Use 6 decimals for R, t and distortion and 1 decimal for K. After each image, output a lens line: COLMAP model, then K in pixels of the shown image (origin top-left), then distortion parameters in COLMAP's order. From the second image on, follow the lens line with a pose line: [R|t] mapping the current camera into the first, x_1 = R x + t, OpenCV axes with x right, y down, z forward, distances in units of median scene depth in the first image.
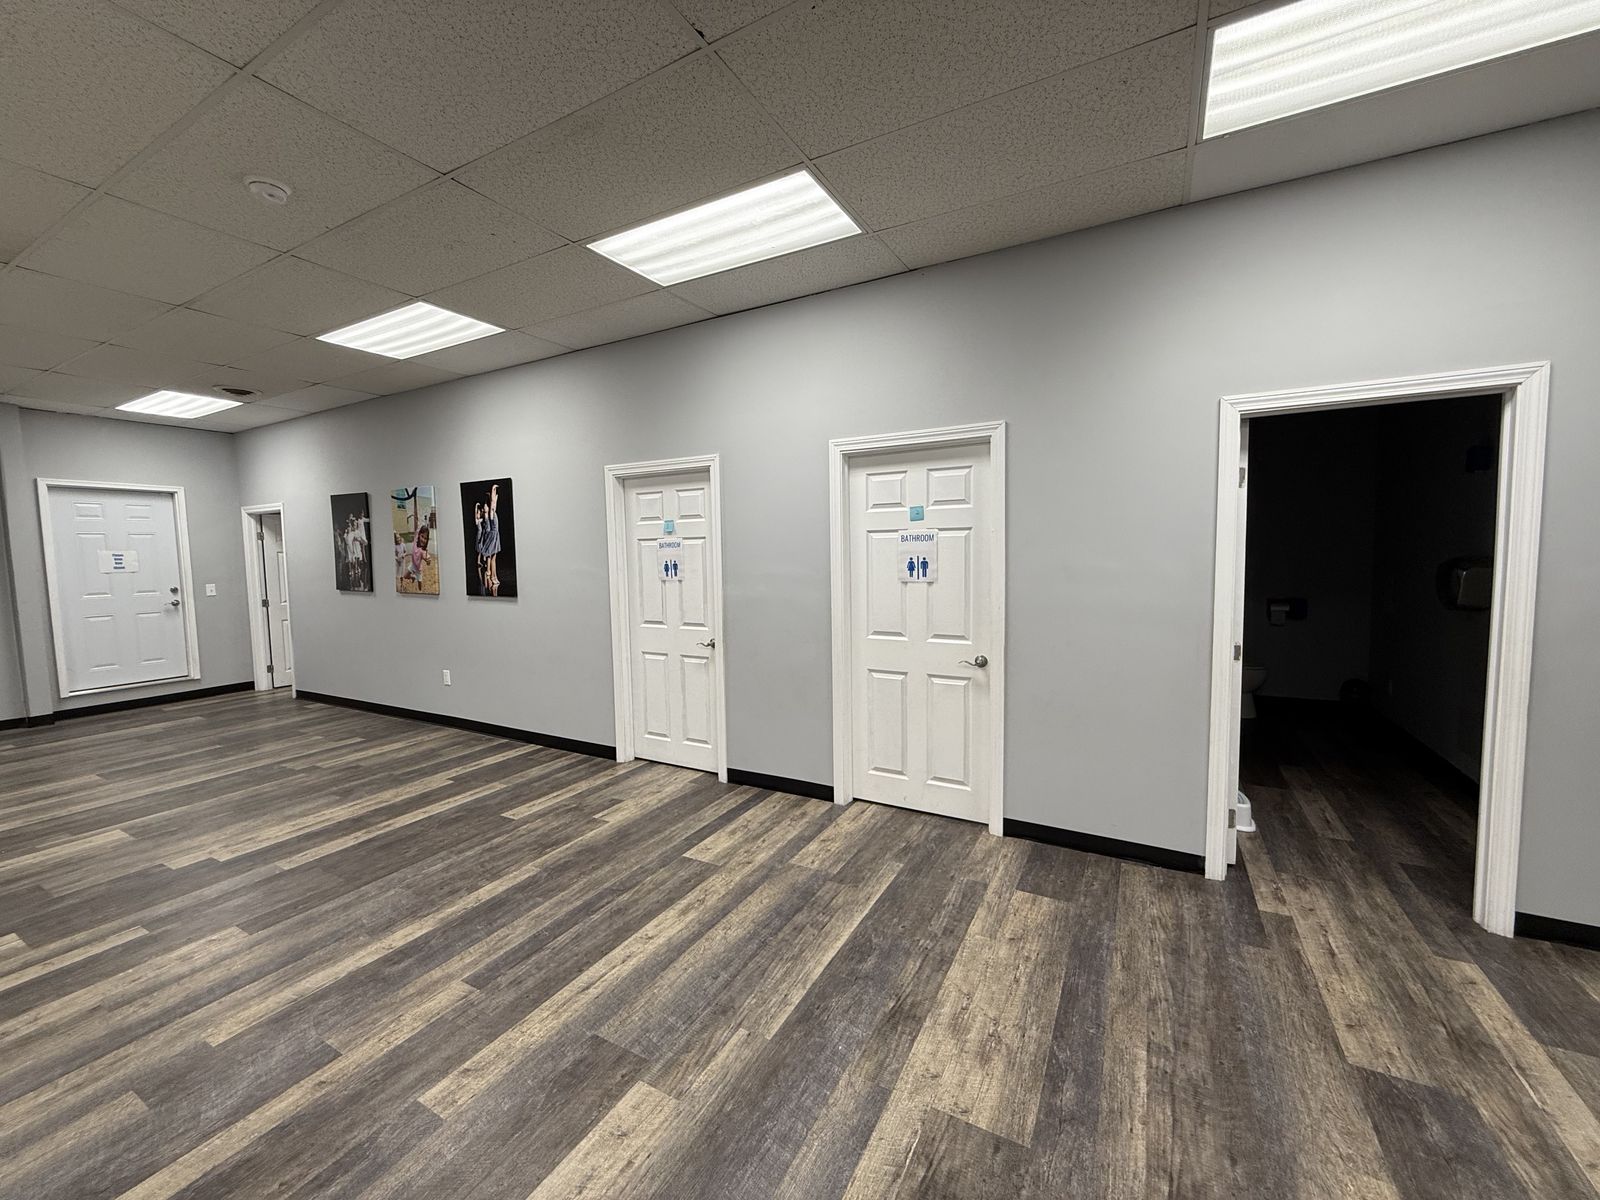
lens RADIAL K [[637.8, 0, 800.9], [0, 637.8, 596.5], [0, 0, 1]] dist [0.002290, 0.000602]
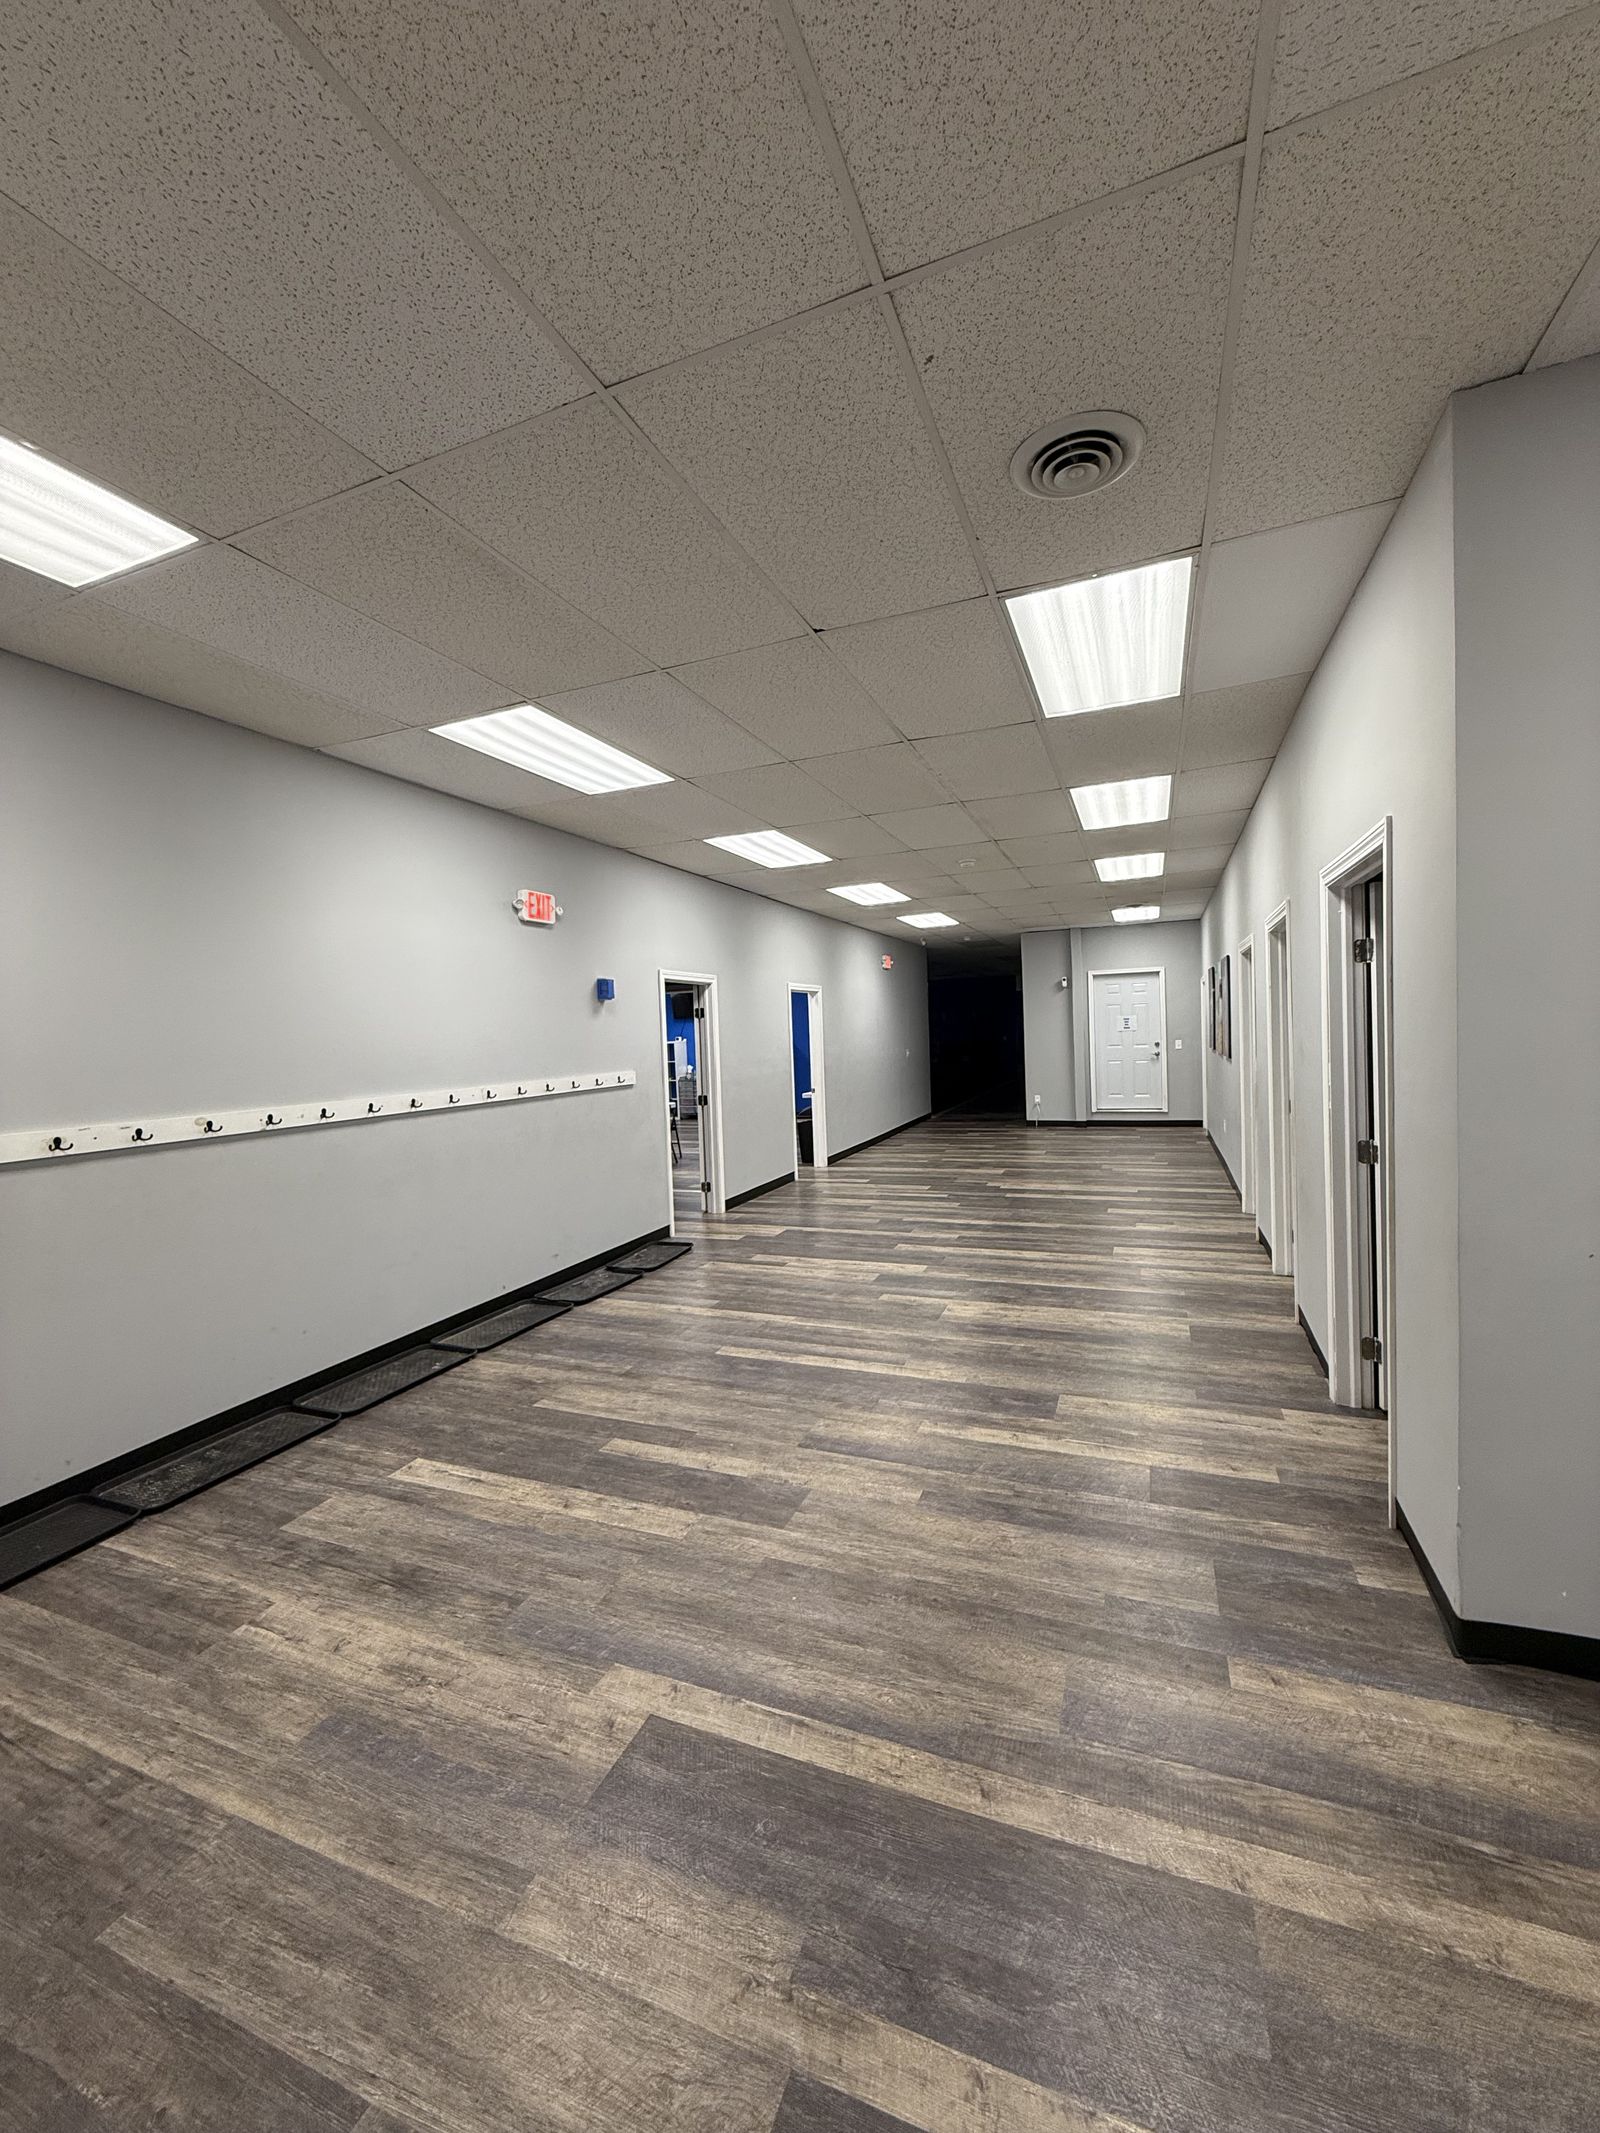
lens RADIAL K [[850.2, 0, 802.6], [0, 850.2, 1063.0], [0, 0, 1]] dist [0.002290, 0.000602]
pose [[0.118313, 0.047432, -0.991843, 0.687839], [-0.037708, 0.998353, 0.043245, -0.019245], [0.992260, 0.032283, 0.119907, 0.045234]]
